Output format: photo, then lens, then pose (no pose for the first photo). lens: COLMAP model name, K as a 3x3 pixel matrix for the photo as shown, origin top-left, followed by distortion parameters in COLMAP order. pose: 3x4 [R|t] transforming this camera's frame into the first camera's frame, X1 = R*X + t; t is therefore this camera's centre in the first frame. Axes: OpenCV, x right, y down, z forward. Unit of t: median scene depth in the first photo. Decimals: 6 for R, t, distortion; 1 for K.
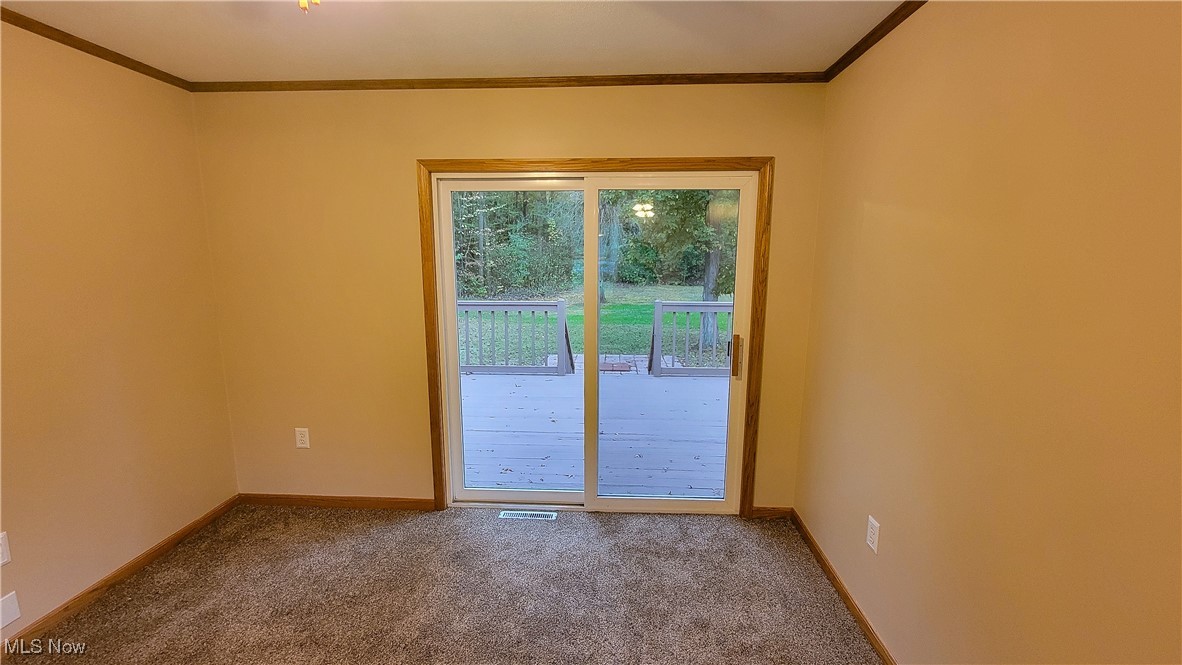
lens RADIAL K [[526.7, 0, 591.0], [0, 526.7, 332.5], [0, 0, 1]] dist [-0.000791, -0.000026]
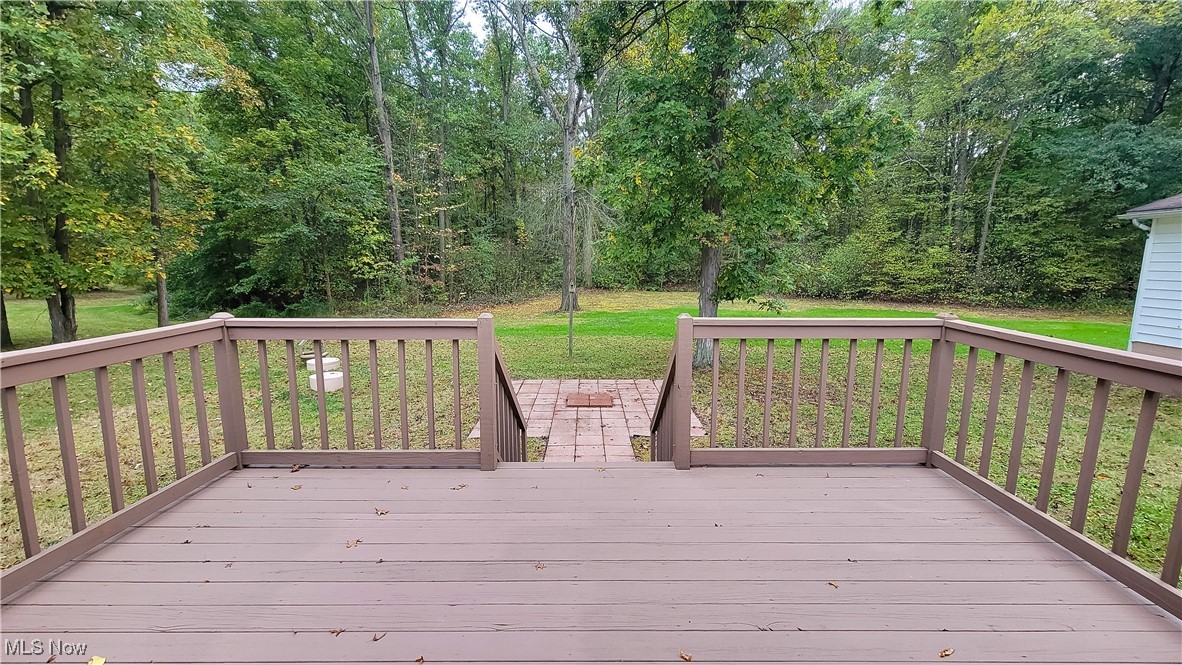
lens RADIAL K [[508.2, 0, 591.0], [0, 508.2, 332.5], [0, 0, 1]] dist [-0.001557, -0.000073]
pose [[0.998715, -0.007811, 0.050067, 0.003680], [0.008307, 0.999919, -0.009693, -0.009183], [-0.049987, 0.010096, 0.998699, 0.116998]]
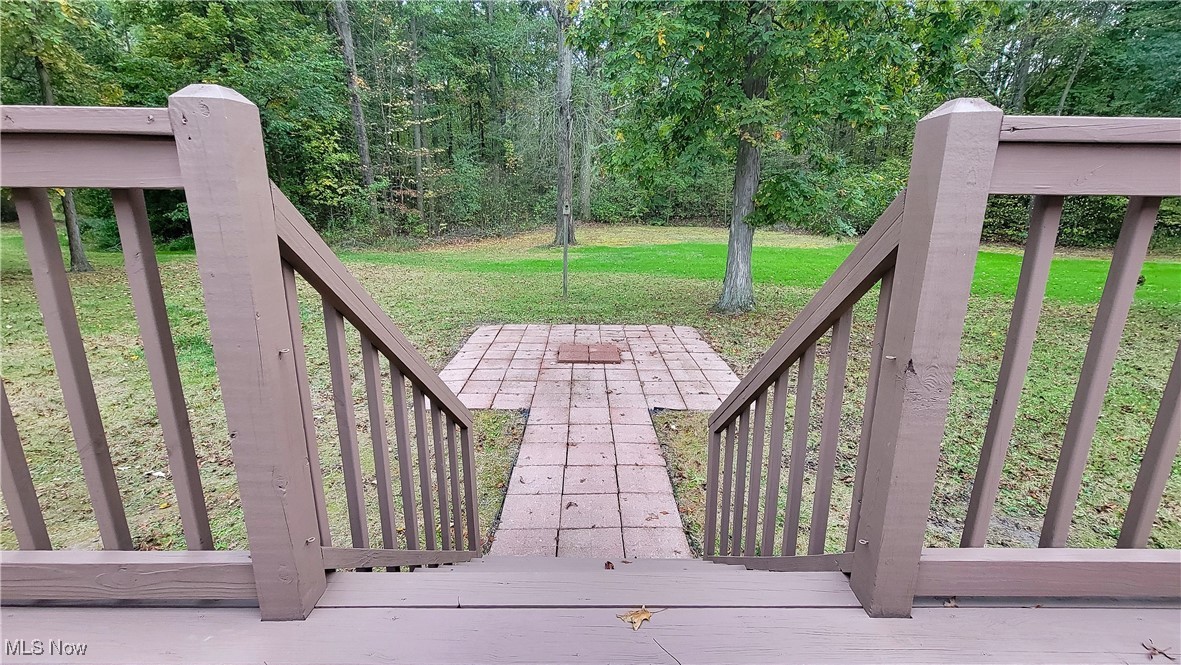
lens RADIAL K [[519.1, 0, 591.9], [0, 519.1, 336.2], [0, 0, 1]] dist [-0.000537, 0.000182]
pose [[0.998352, -0.006126, 0.057064, 0.005912], [-0.000076, 0.994145, 0.108052, -0.003951], [-0.057392, -0.107878, 0.992506, 0.192549]]
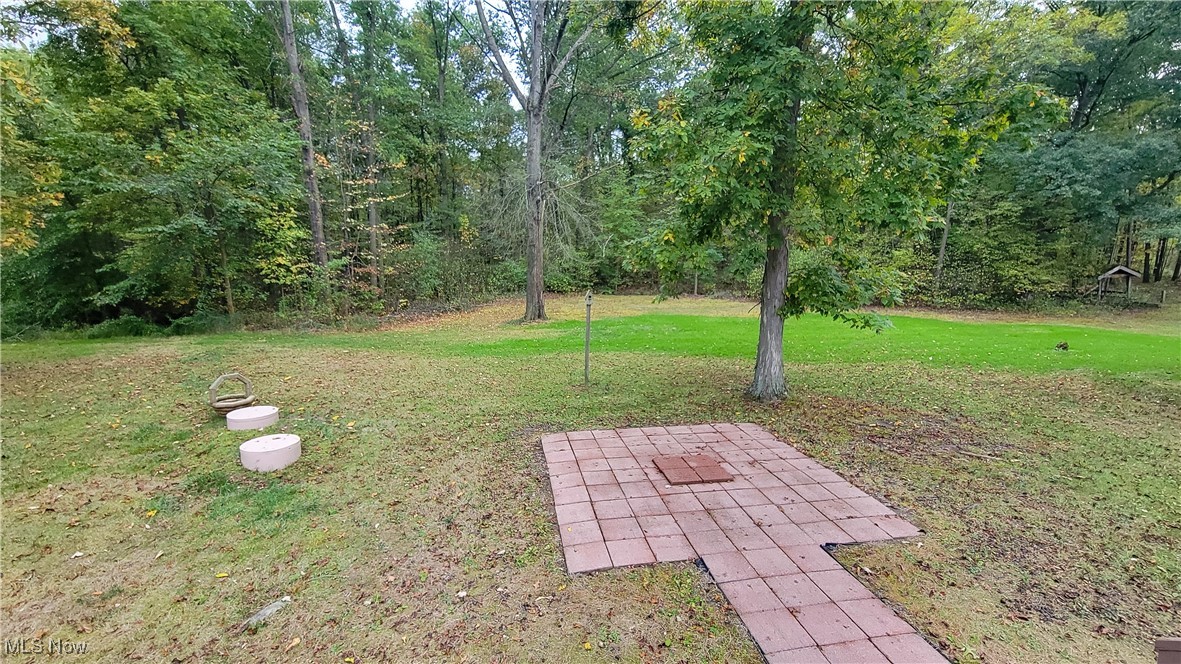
lens RADIAL K [[507.8, 0, 590.5], [0, 507.8, 332.0], [0, 0, 1]] dist [-0.001557, -0.000073]
pose [[0.976553, -0.027795, 0.213476, -0.064531], [0.029842, 0.999534, -0.006368, -0.027915], [-0.213199, 0.012589, 0.976928, 0.218705]]
